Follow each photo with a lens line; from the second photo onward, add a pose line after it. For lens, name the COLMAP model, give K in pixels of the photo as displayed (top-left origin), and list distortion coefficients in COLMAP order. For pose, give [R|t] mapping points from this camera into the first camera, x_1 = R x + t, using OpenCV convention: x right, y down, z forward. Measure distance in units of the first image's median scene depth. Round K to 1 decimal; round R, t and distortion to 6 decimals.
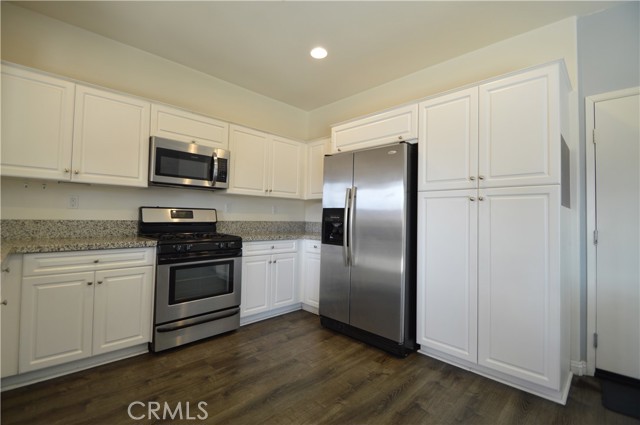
lens RADIAL K [[284.9, 0, 309.7], [0, 284.9, 207.7], [0, 0, 1]] dist [0.005157, -0.010131]
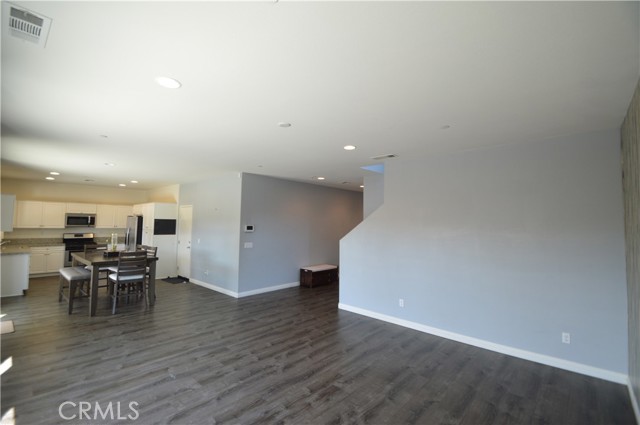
lens RADIAL K [[284.9, 0, 305.7], [0, 284.9, 209.2], [0, 0, 1]] dist [0.005157, -0.010131]
pose [[0.999190, -0.004791, 0.039961, 2.234498], [0.005629, 0.999766, -0.020896, -0.217167], [-0.039852, 0.021104, 0.998983, -2.583286]]
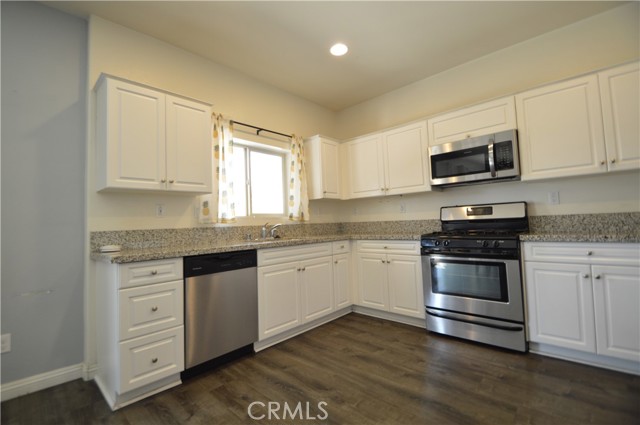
lens RADIAL K [[284.9, 0, 308.1], [0, 284.9, 208.0], [0, 0, 1]] dist [0.005157, -0.010131]
pose [[0.032687, -0.078202, -0.996402, 0.605129], [0.066995, 0.994863, -0.075883, 0.057083], [0.997218, -0.064274, 0.037758, 0.455903]]
